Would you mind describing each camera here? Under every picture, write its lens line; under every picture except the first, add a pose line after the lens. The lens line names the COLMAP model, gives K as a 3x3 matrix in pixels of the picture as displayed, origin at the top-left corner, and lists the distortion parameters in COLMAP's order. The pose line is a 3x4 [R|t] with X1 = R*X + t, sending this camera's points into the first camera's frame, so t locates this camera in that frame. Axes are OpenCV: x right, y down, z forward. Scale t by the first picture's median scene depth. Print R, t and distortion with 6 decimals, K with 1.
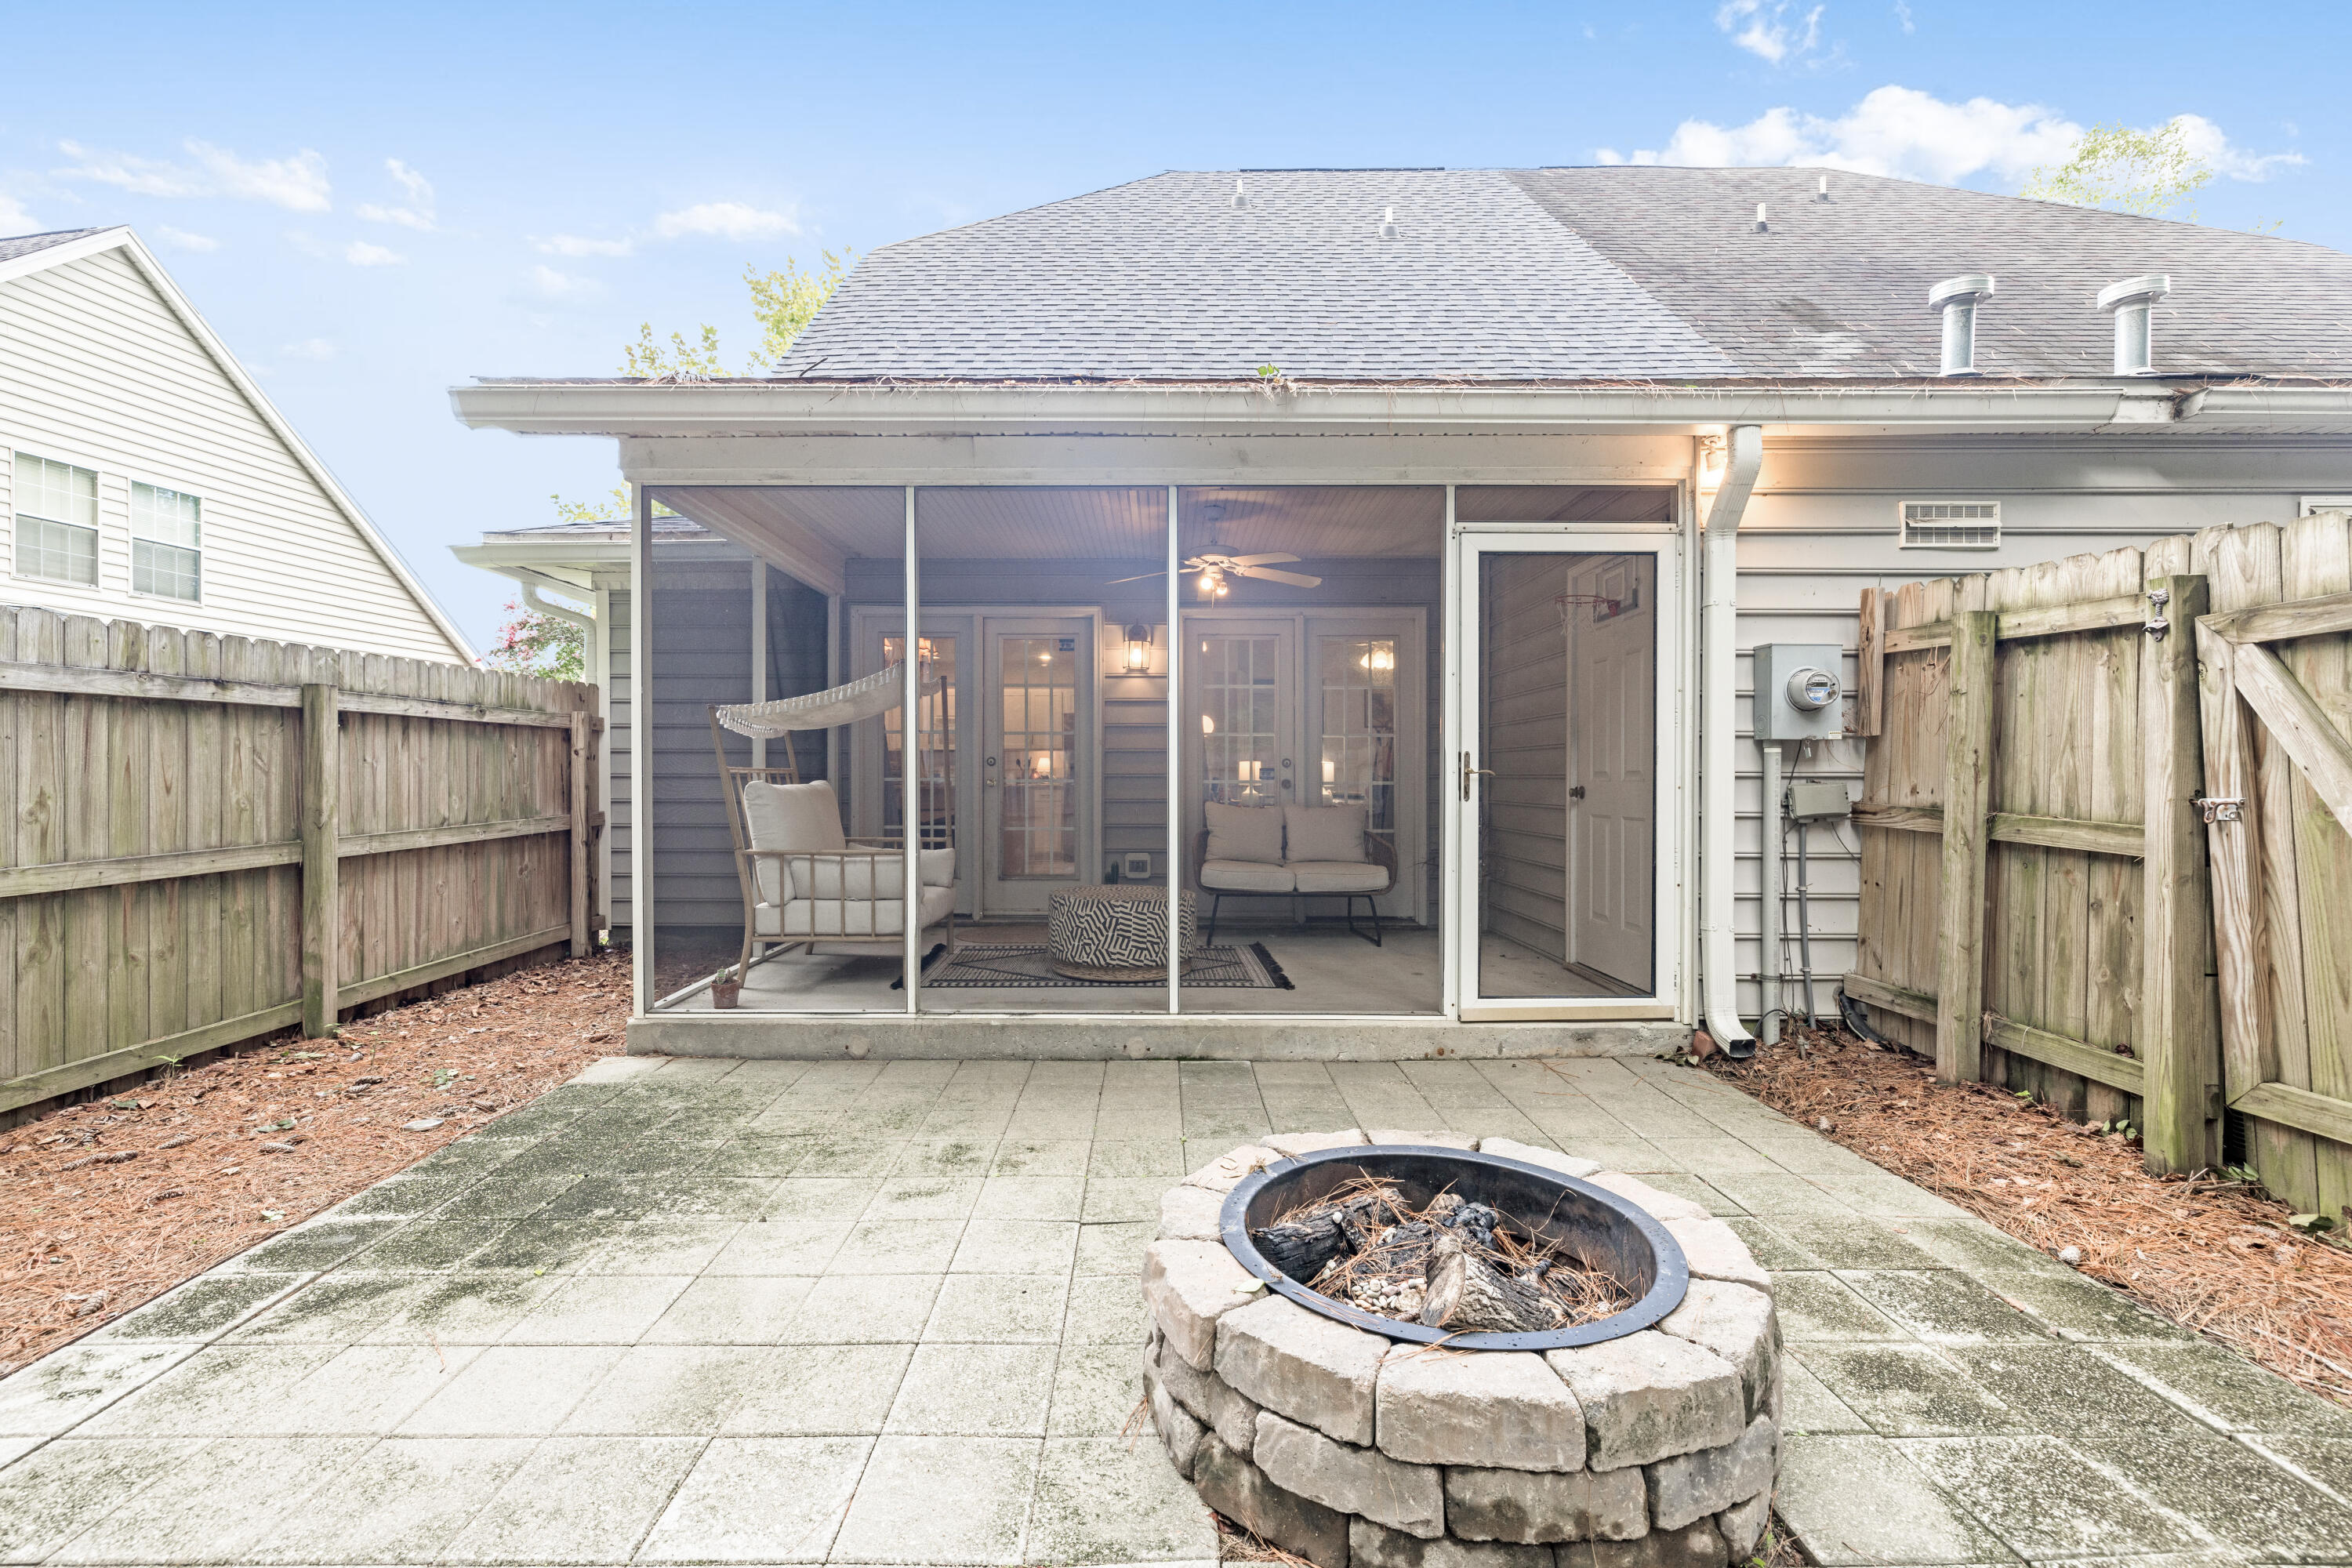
lens RADIAL K [[1023.4, 0, 1155.0], [0, 1023.4, 779.9], [0, 0, 1]] dist [0.003081, 0.000663]
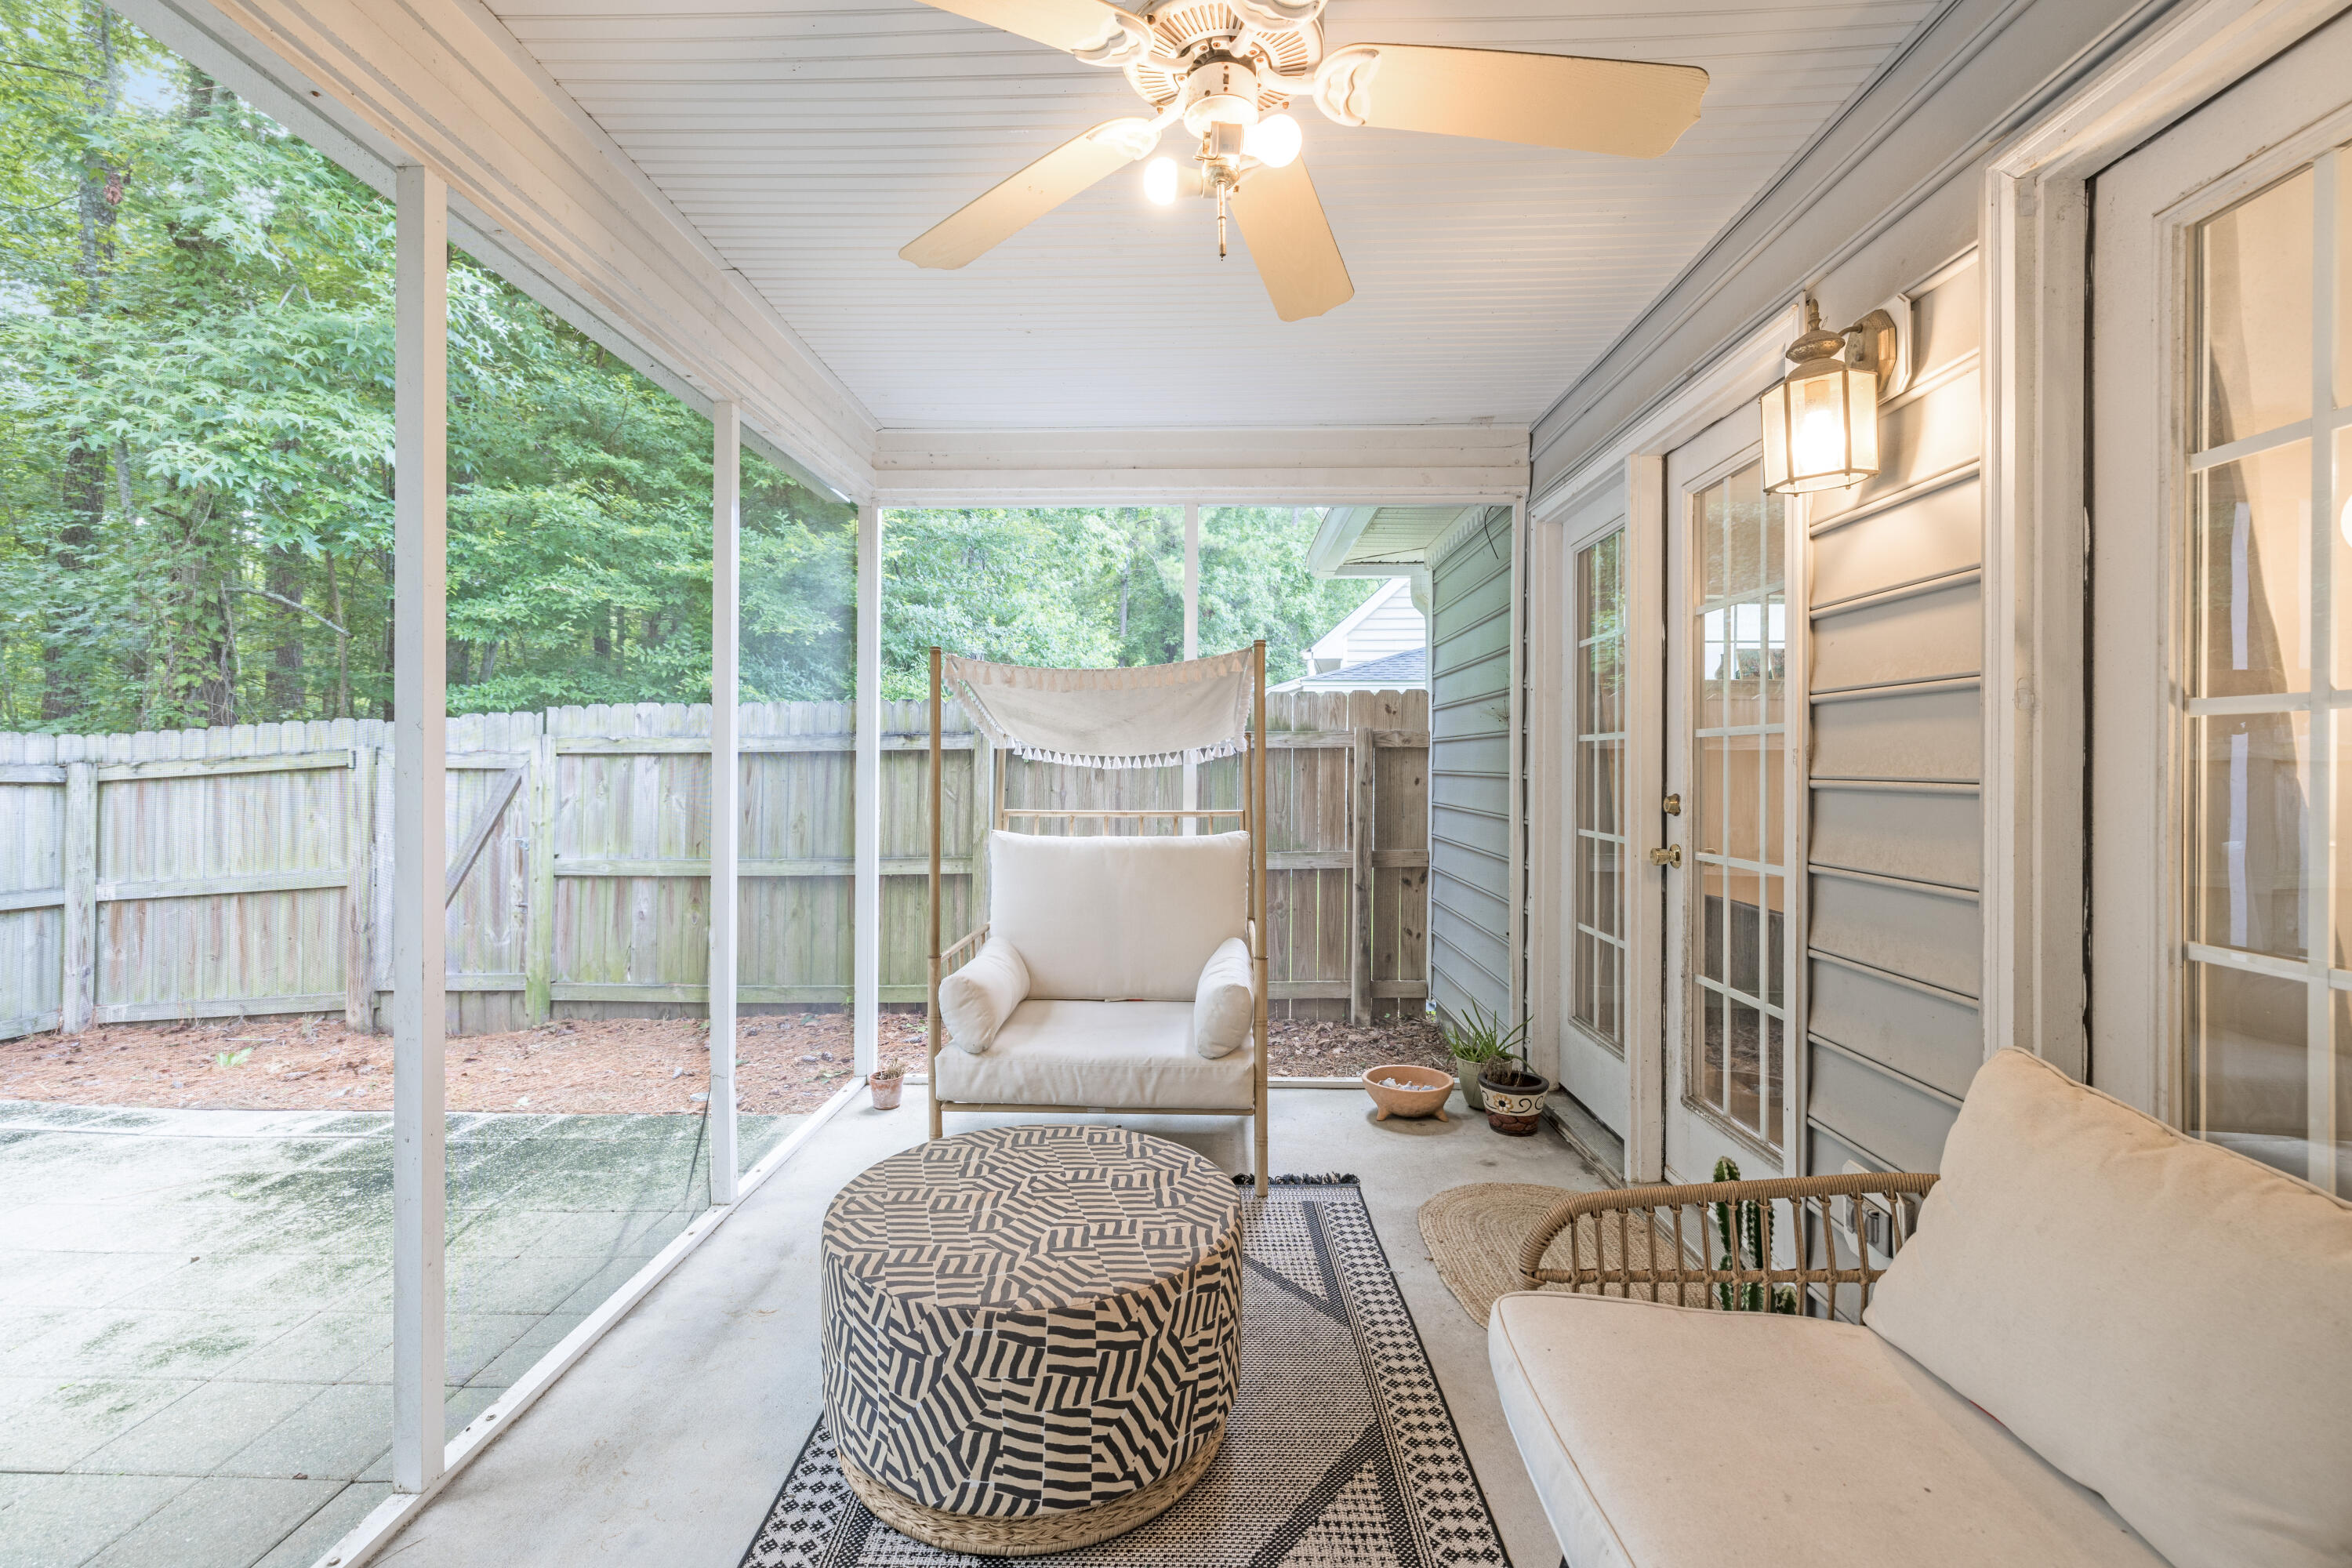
lens RADIAL K [[1023.4, 0, 1155.0], [0, 1023.4, 779.9], [0, 0, 1]] dist [0.003081, 0.000663]
pose [[-0.042701, 0.015204, -0.998972, 0.501897], [-0.001673, 0.999882, 0.015289, -0.067293], [0.999086, 0.002324, -0.042671, 1.625317]]
